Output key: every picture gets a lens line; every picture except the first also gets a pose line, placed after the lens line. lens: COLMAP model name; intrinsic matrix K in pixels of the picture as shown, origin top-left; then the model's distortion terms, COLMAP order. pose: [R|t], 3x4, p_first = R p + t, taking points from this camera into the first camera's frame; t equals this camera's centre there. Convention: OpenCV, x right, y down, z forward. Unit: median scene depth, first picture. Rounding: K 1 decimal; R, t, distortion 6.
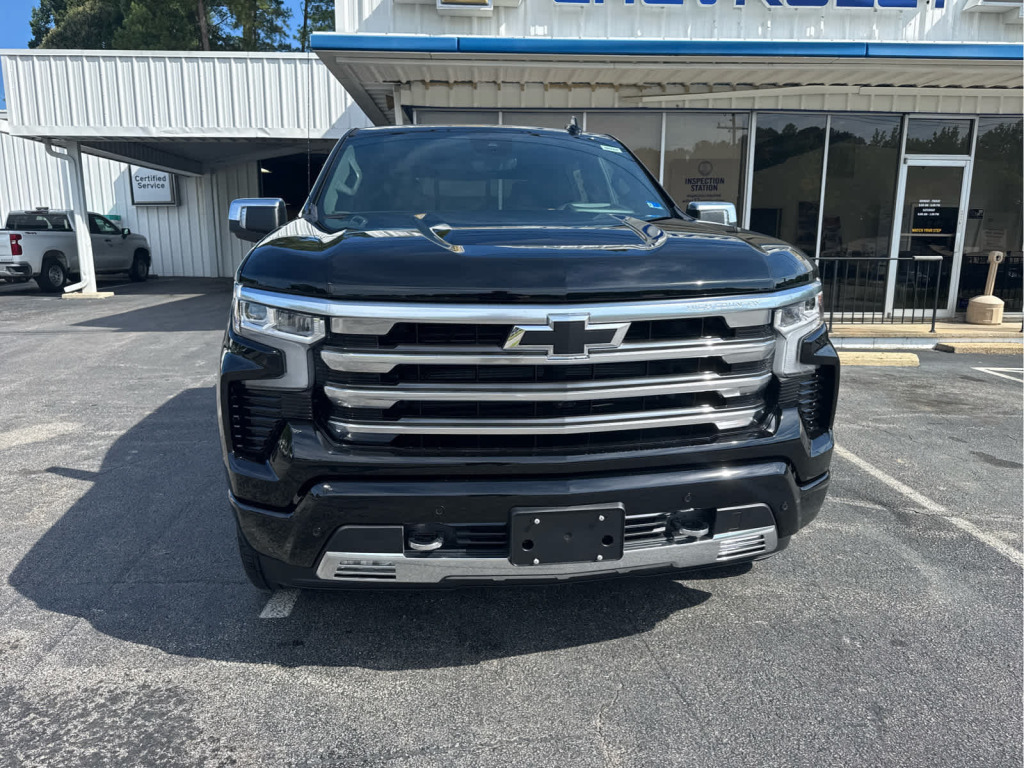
lens RADIAL K [[724.0, 0, 509.6], [0, 724.0, 380.5], [0, 0, 1]] dist [0.032136, -0.037419]
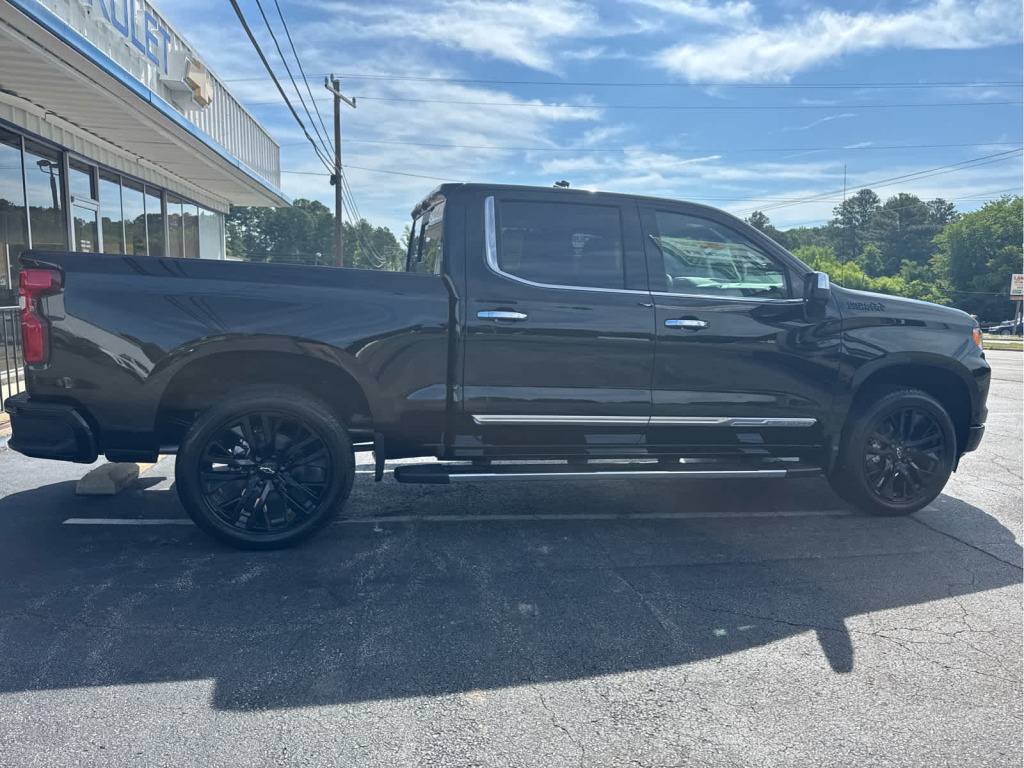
lens RADIAL K [[724.0, 0, 513.1], [0, 724.0, 383.1], [0, 0, 1]] dist [0.032136, -0.037419]
pose [[-0.121087, -0.133368, 0.983642, -1.276255], [0.161764, 0.975035, 0.152115, -0.285805], [-0.979372, 0.177537, -0.096489, 1.398413]]
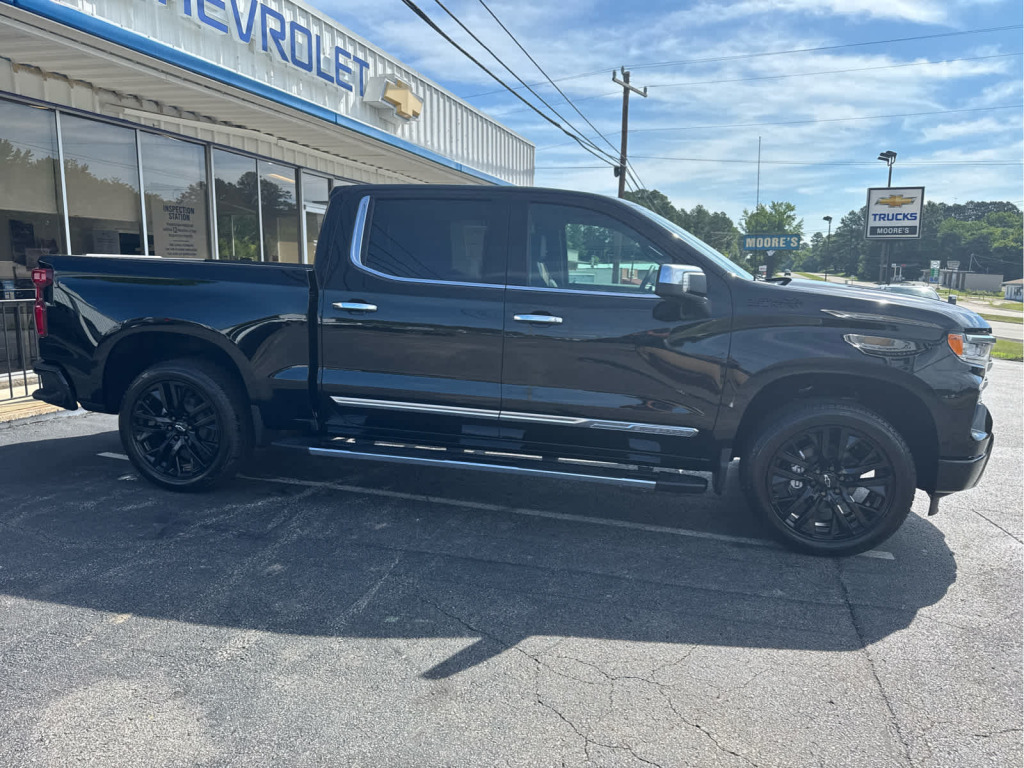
lens RADIAL K [[724.0, 0, 512.0], [0, 724.0, 377.9], [0, 0, 1]] dist [0.032136, -0.037419]
pose [[0.332441, -0.136446, 0.933202, -1.237979], [0.159250, 0.983393, 0.087054, -0.184658], [-0.929582, 0.119672, 0.348649, 0.744844]]
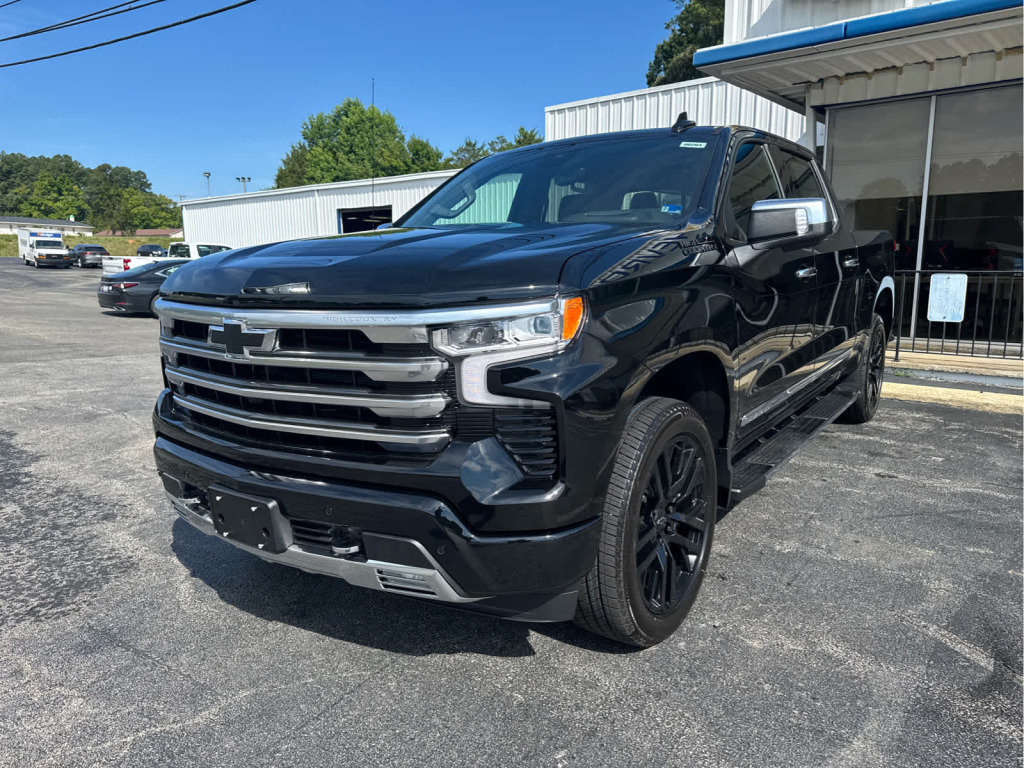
lens RADIAL K [[724.0, 0, 519.1], [0, 724.0, 380.8], [0, 0, 1]] dist [0.032136, -0.037419]
pose [[0.733187, 0.103016, -0.672179, 0.563504], [-0.116399, 0.992883, 0.025202, -0.035890], [0.669991, 0.059763, 0.739959, 0.223917]]
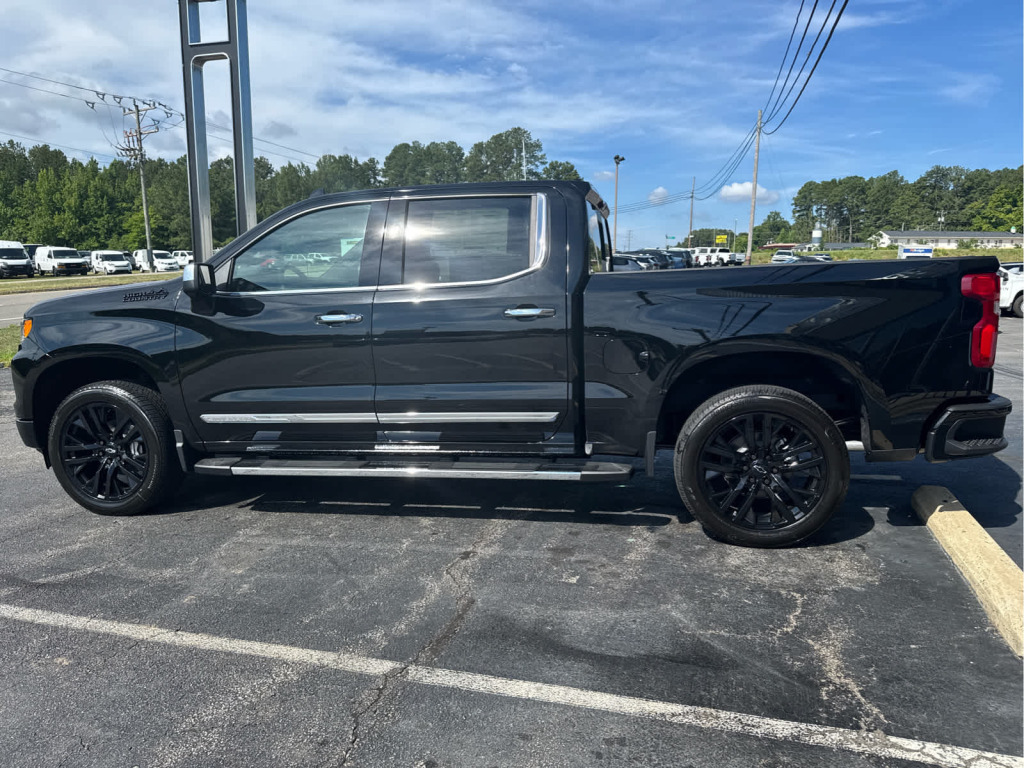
lens RADIAL K [[724.0, 0, 516.4], [0, 724.0, 379.5], [0, 0, 1]] dist [0.032136, -0.037419]
pose [[-0.334952, 0.128434, -0.933441, 1.064374], [-0.167207, 0.966841, 0.193030, -0.338407], [0.927281, 0.220734, -0.302370, 1.665285]]
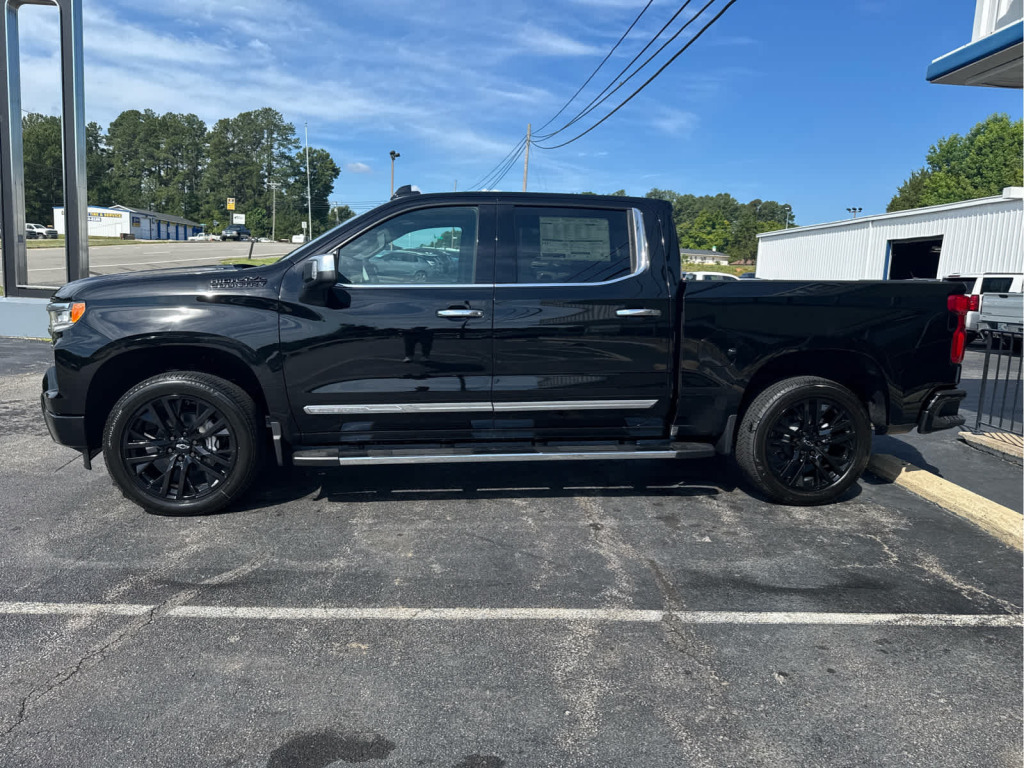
lens RADIAL K [[724.0, 0, 511.3], [0, 724.0, 374.3], [0, 0, 1]] dist [0.032136, -0.037419]
pose [[-0.009341, 0.127208, -0.991832, 1.257304], [-0.223938, 0.966417, 0.126057, -0.248884], [0.974559, 0.223287, 0.019459, 1.189522]]
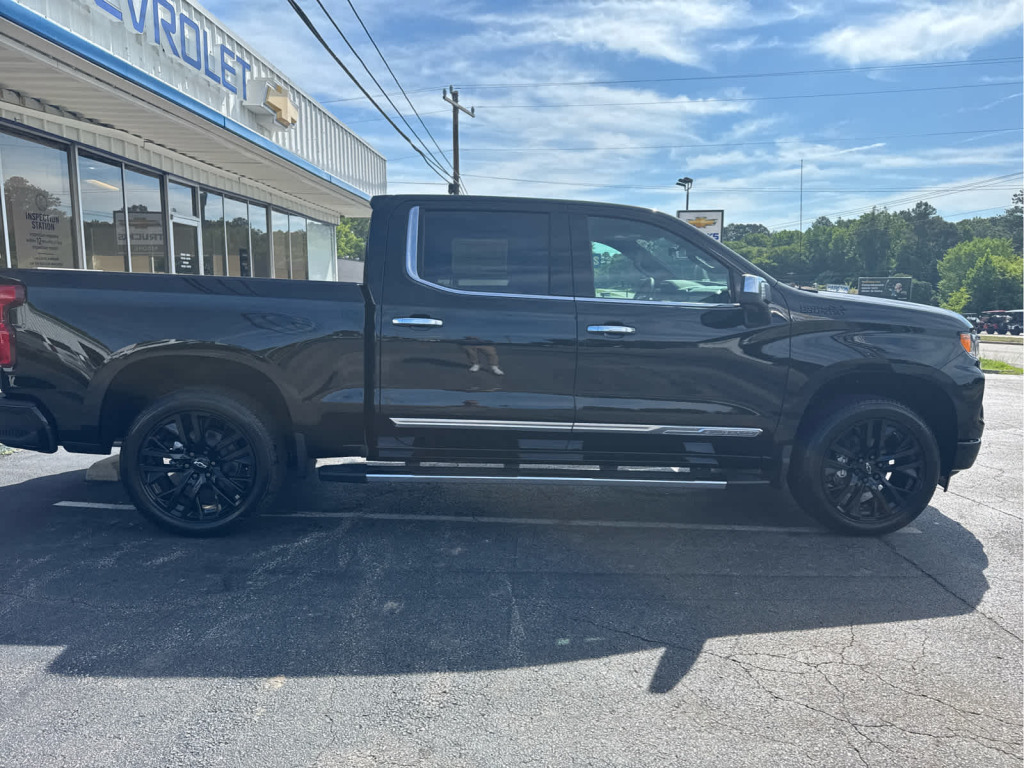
lens RADIAL K [[724.0, 0, 514.2], [0, 724.0, 379.8], [0, 0, 1]] dist [0.032136, -0.037419]
pose [[0.069145, -0.127174, 0.989467, -1.302728], [0.176251, 0.977796, 0.113357, -0.242034], [-0.981914, 0.166557, 0.090024, 1.100015]]
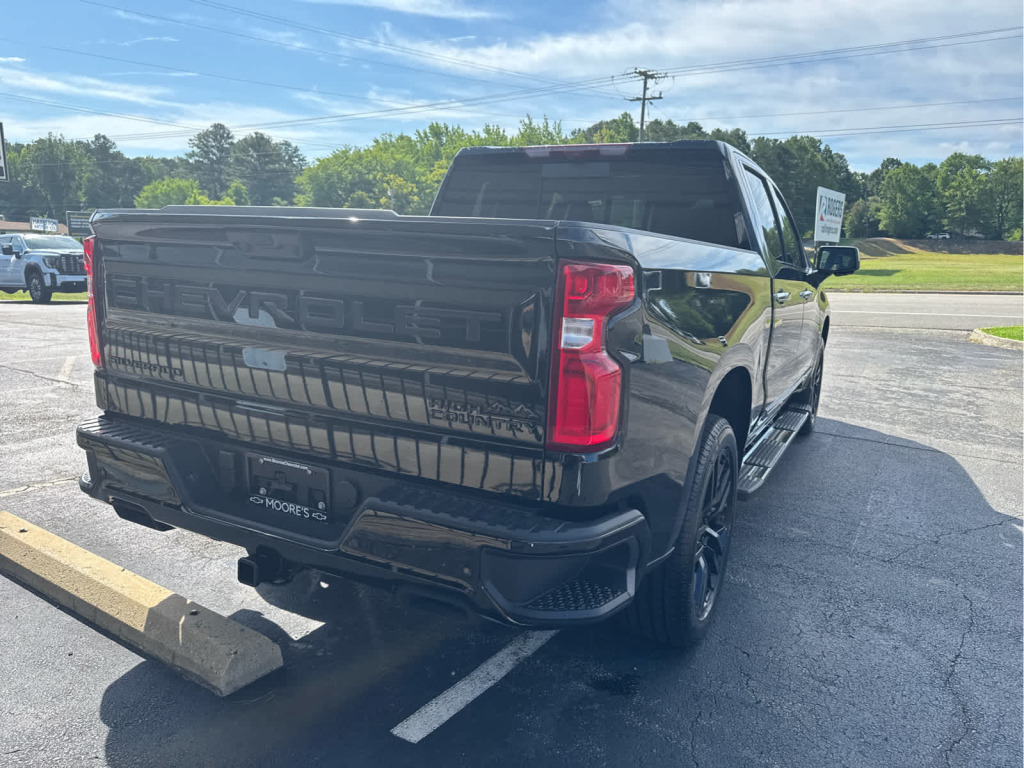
lens RADIAL K [[727.1, 0, 513.2], [0, 727.1, 396.5], [0, 0, 1]] dist [0.023819, -0.027811]
pose [[-0.815257, -0.151084, 0.559043, -0.571942], [0.068253, 0.933570, 0.351835, -0.450647], [-0.575063, 0.324993, -0.750788, 2.191422]]
